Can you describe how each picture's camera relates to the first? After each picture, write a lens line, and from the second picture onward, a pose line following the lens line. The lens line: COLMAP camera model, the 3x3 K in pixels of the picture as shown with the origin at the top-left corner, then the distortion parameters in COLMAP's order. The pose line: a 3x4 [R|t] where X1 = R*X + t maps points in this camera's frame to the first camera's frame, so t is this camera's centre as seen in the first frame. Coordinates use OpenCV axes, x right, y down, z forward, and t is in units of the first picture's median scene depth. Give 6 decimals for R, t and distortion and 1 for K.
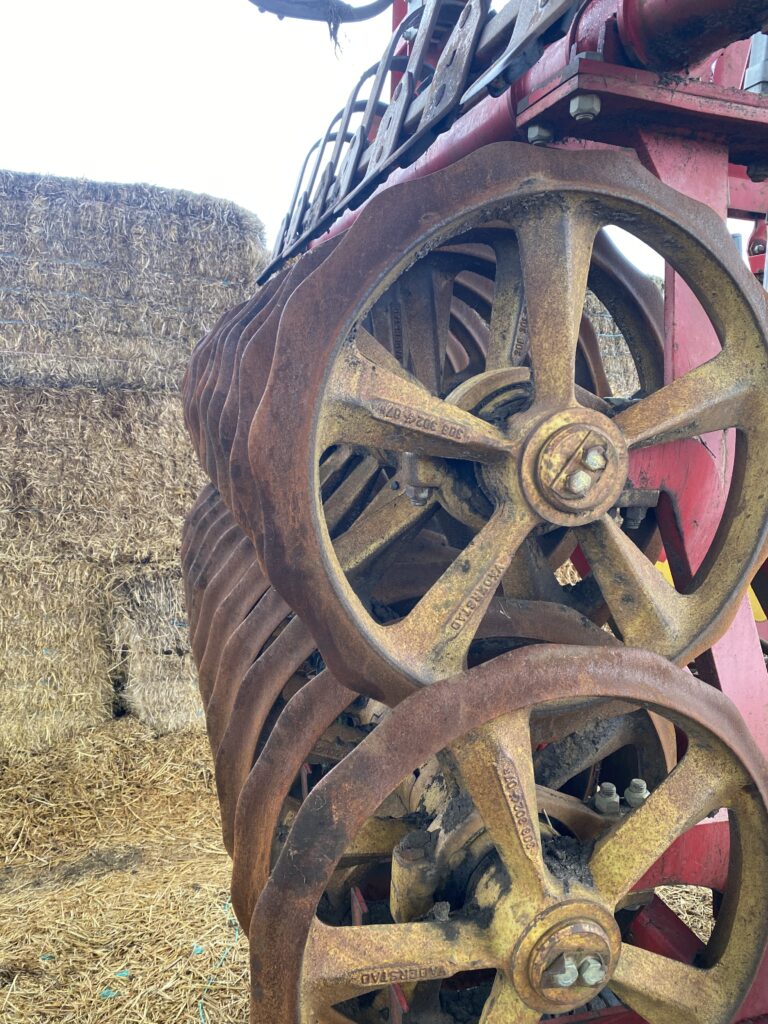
lens RADIAL K [[785.0, 0, 385.8], [0, 785.0, 535.1], [0, 0, 1]] dist [0.038297, -0.039474]
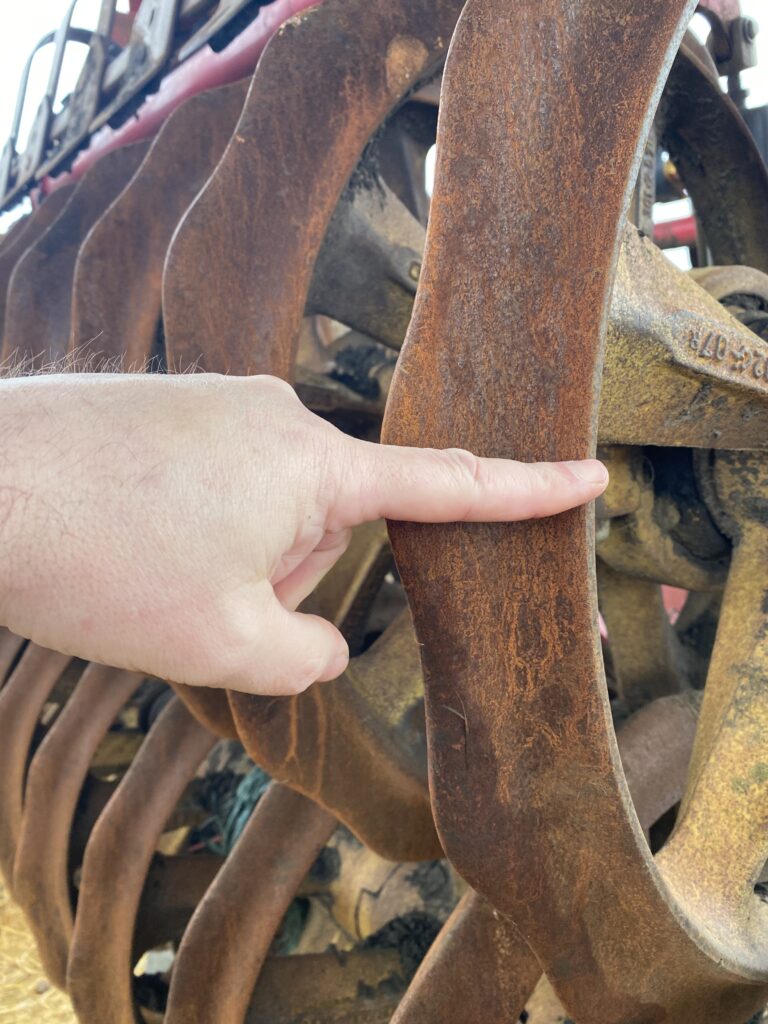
lens RADIAL K [[778.2, 0, 371.8], [0, 778.2, 510.9], [0, 0, 1]] dist [0.045992, -0.084202]
pose [[0.934865, -0.131577, 0.329719, -0.238489], [0.137771, 0.990453, 0.004620, -0.086625], [-0.327179, 0.041106, 0.944068, 0.596511]]
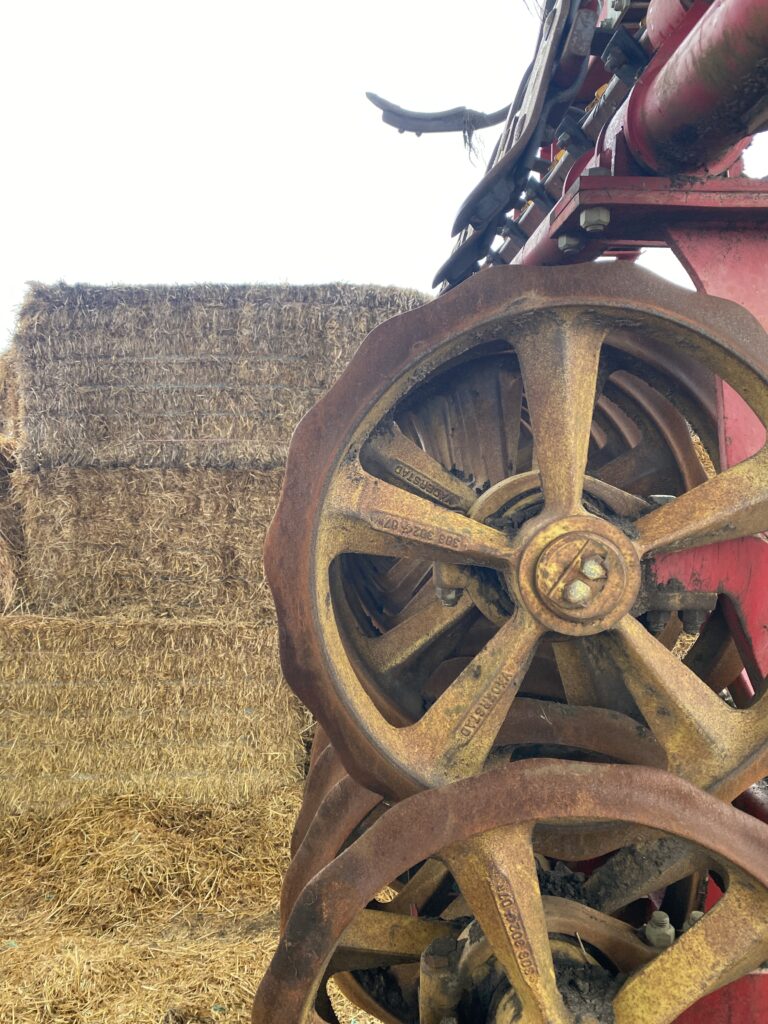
lens RADIAL K [[793.1, 0, 383.7], [0, 793.1, 531.8], [0, 0, 1]] dist [0.038828, -0.033851]
pose [[0.957347, -0.008168, -0.288824, 0.262910], [-0.015568, 0.996690, -0.079788, -0.051246], [0.288520, 0.080881, 0.954052, -0.018855]]
